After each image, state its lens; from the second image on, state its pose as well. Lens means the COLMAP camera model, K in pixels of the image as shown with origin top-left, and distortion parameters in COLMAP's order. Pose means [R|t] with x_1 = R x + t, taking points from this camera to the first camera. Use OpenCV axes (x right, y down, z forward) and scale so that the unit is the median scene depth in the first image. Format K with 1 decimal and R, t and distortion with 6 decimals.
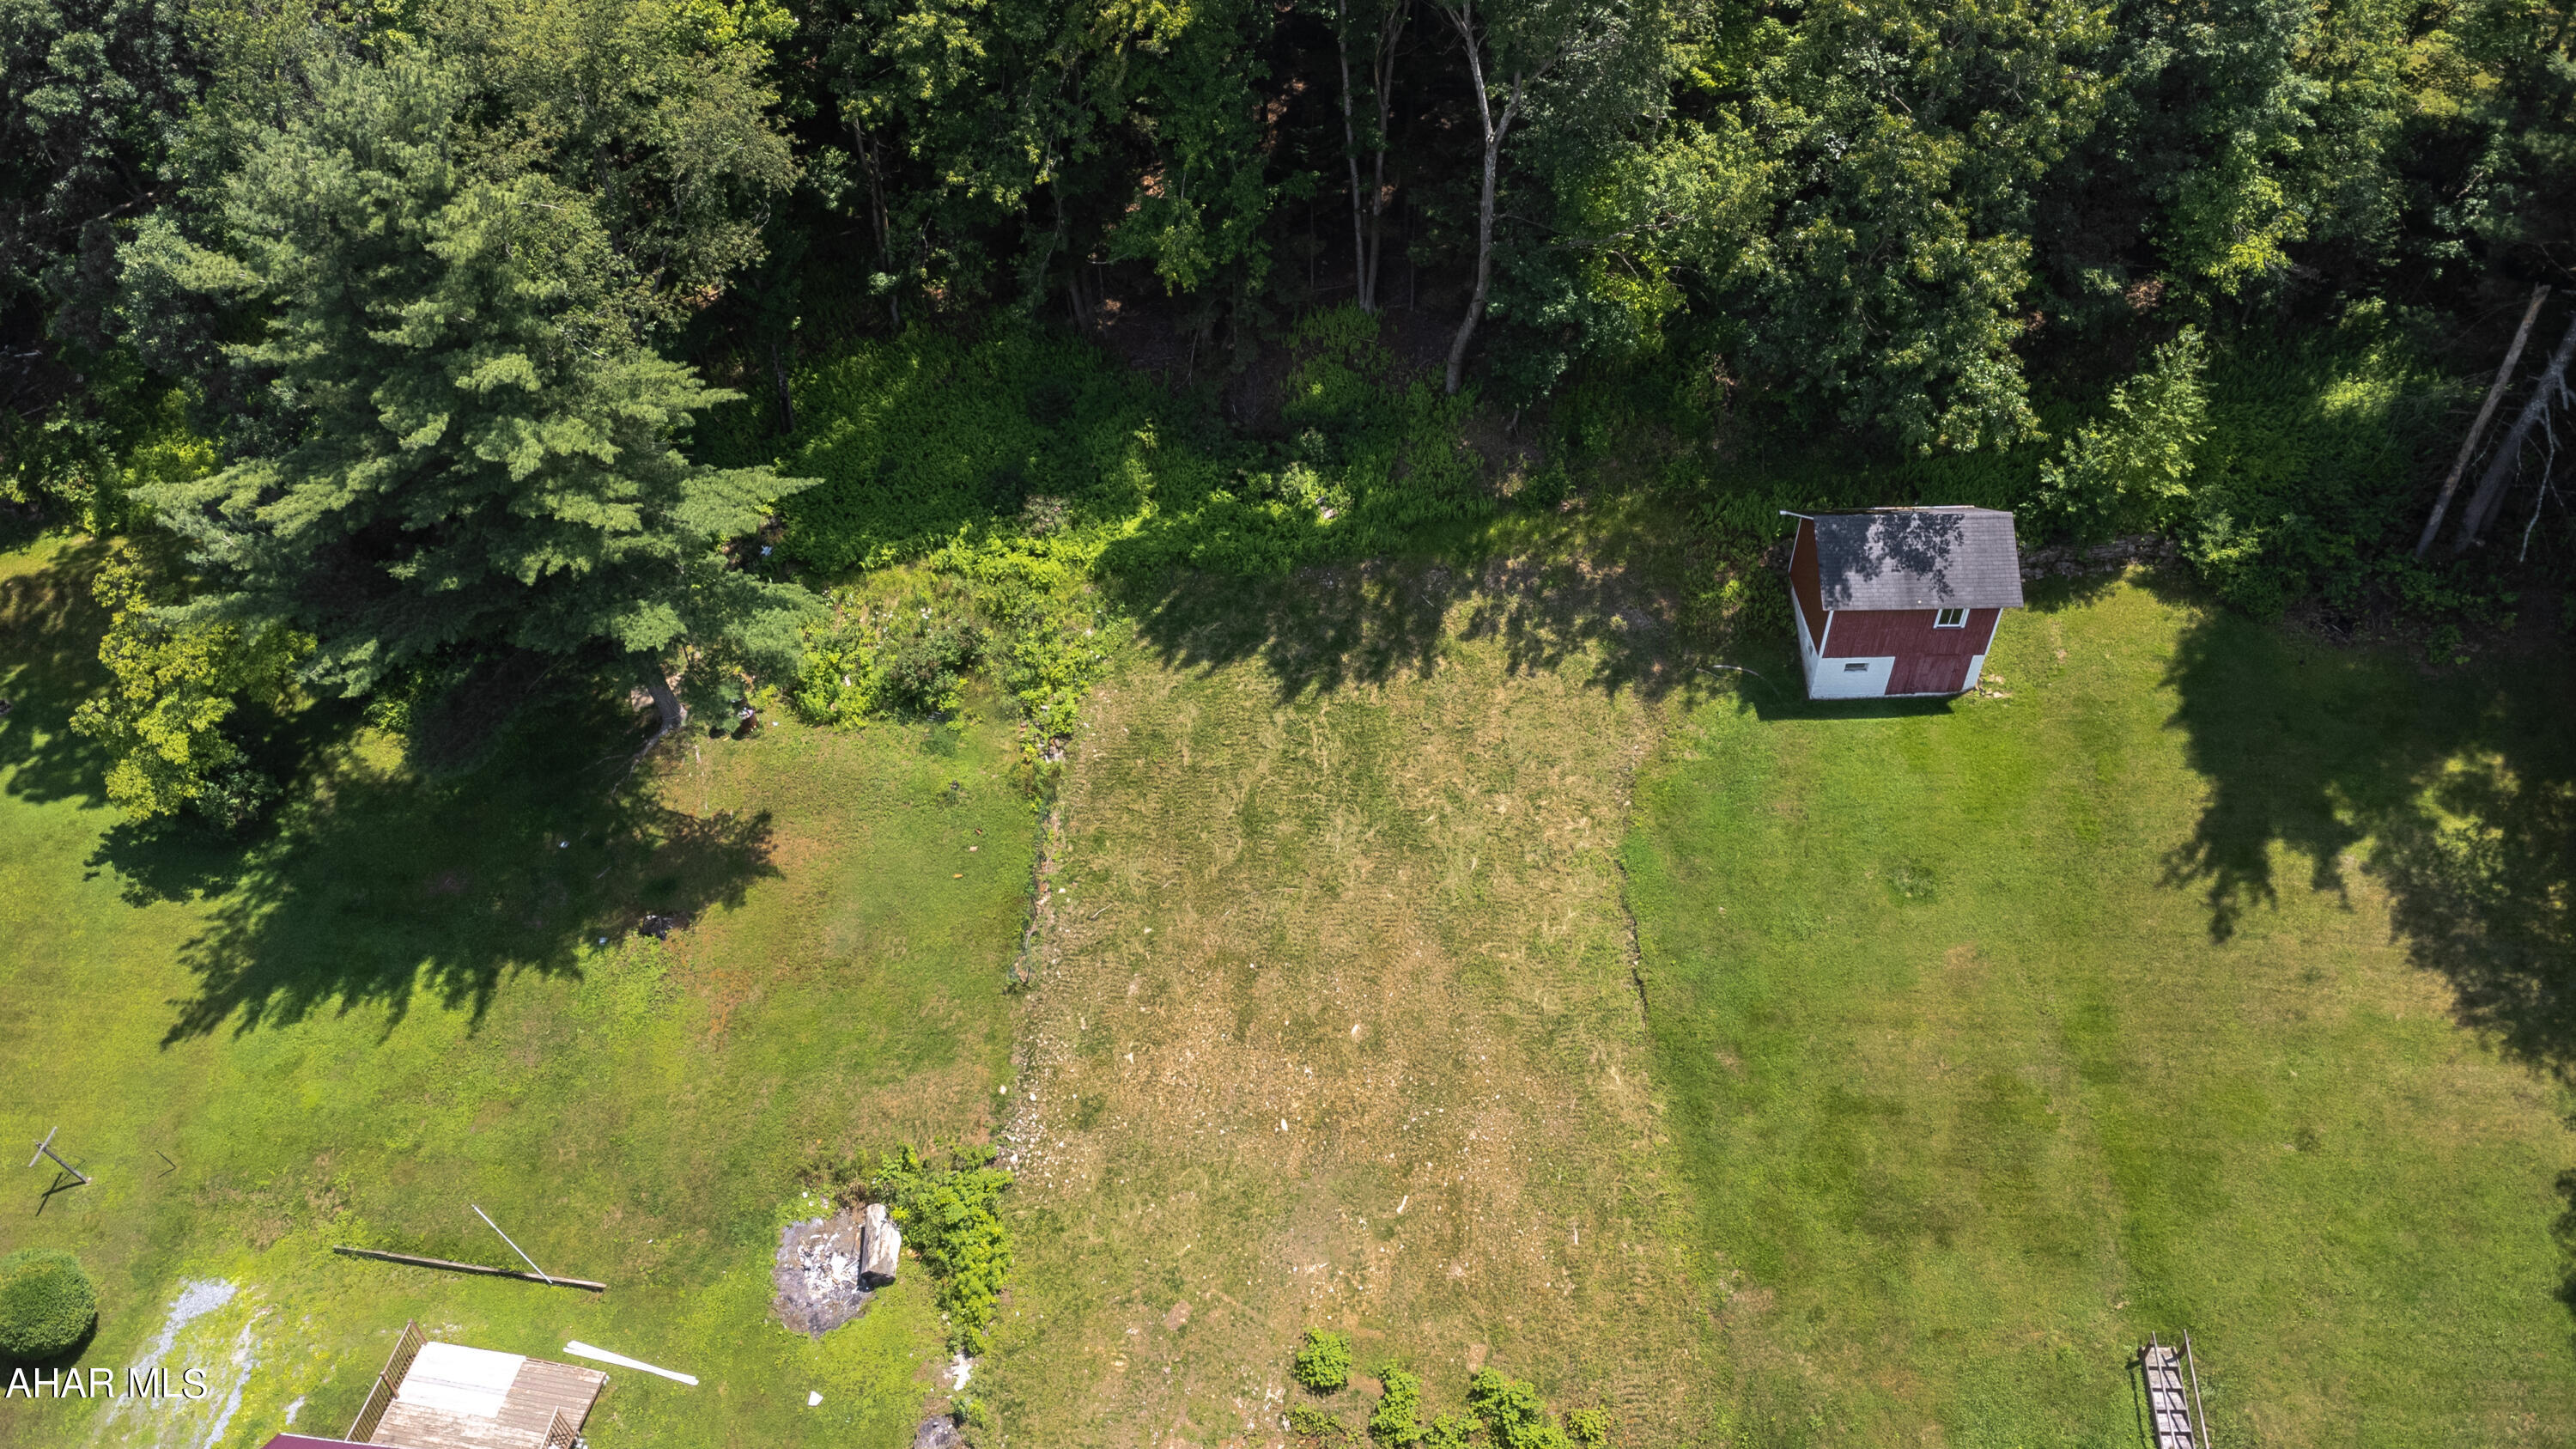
lens RADIAL K [[1868.2, 0, 1288.0], [0, 1868.2, 724.5], [0, 0, 1]] dist [-0.045403, 0.317861]
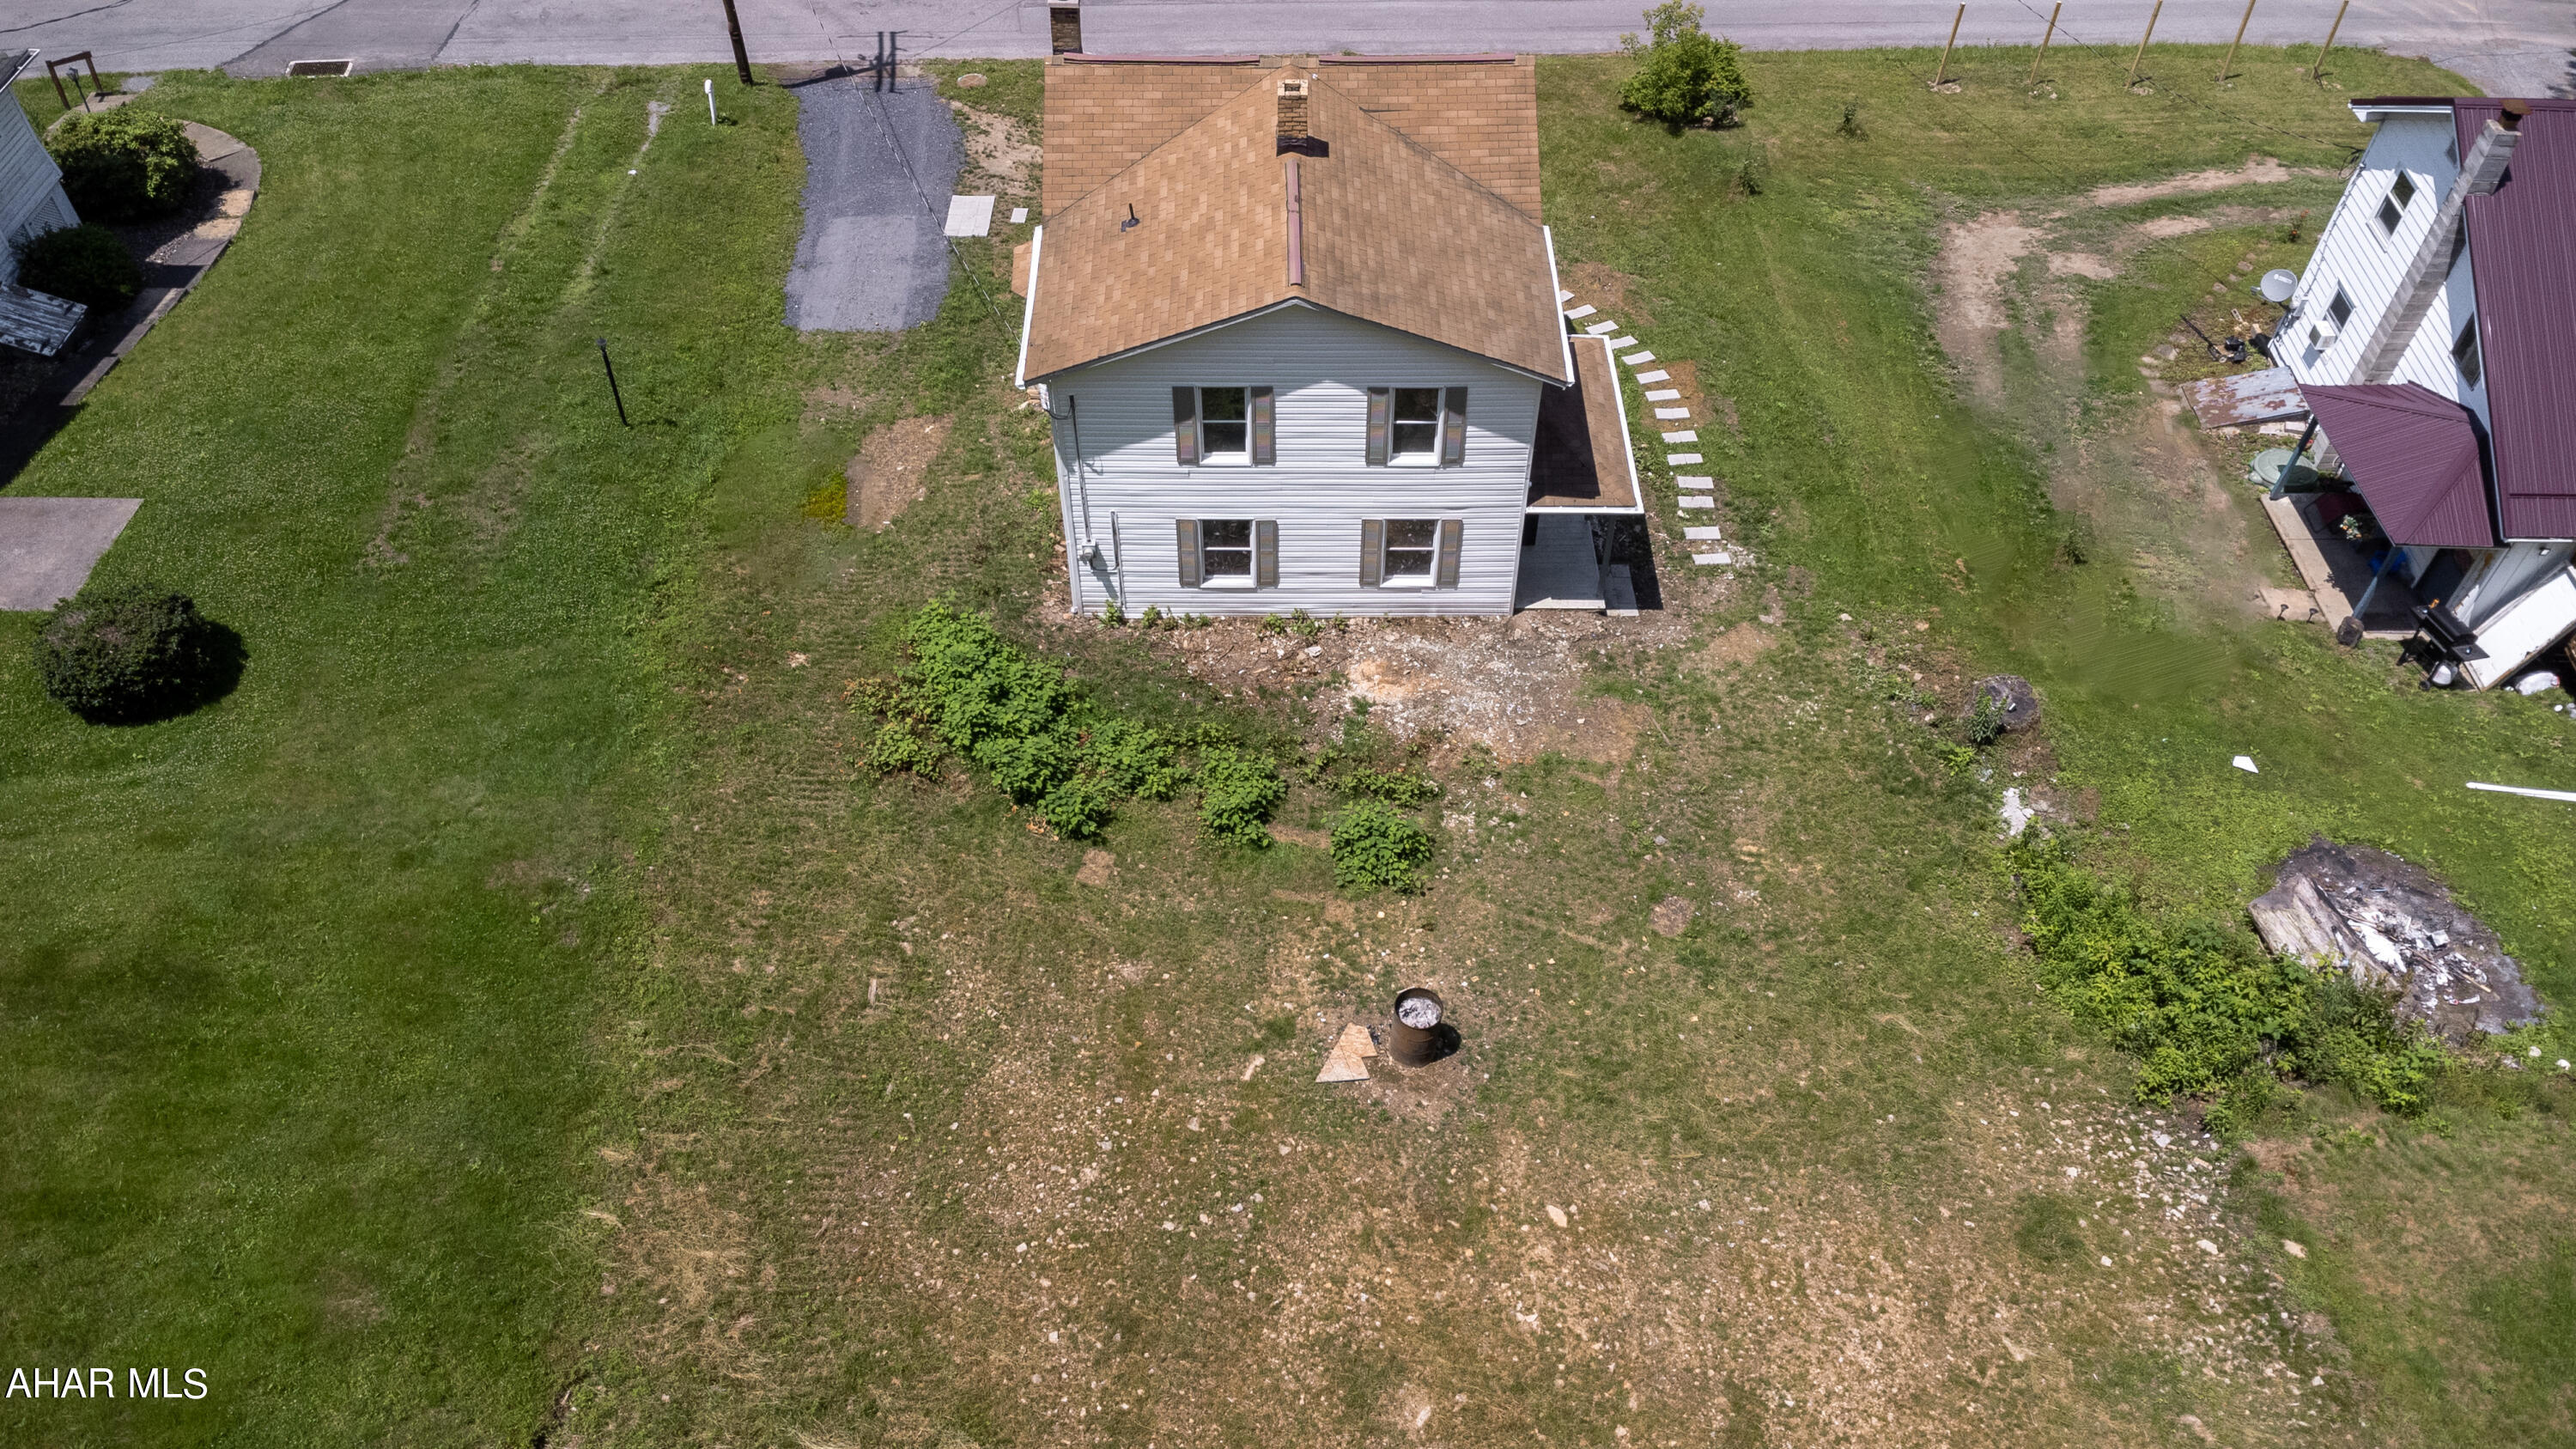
lens RADIAL K [[1879.0, 0, 1288.3], [0, 1879.0, 709.7], [0, 0, 1]] dist [0.005274, 0.062442]
pose [[-0.993396, 0.086549, -0.075330, 0.071069], [-0.076901, -0.014952, 0.996927, -0.169908], [0.085156, 0.996135, 0.021509, 0.810638]]
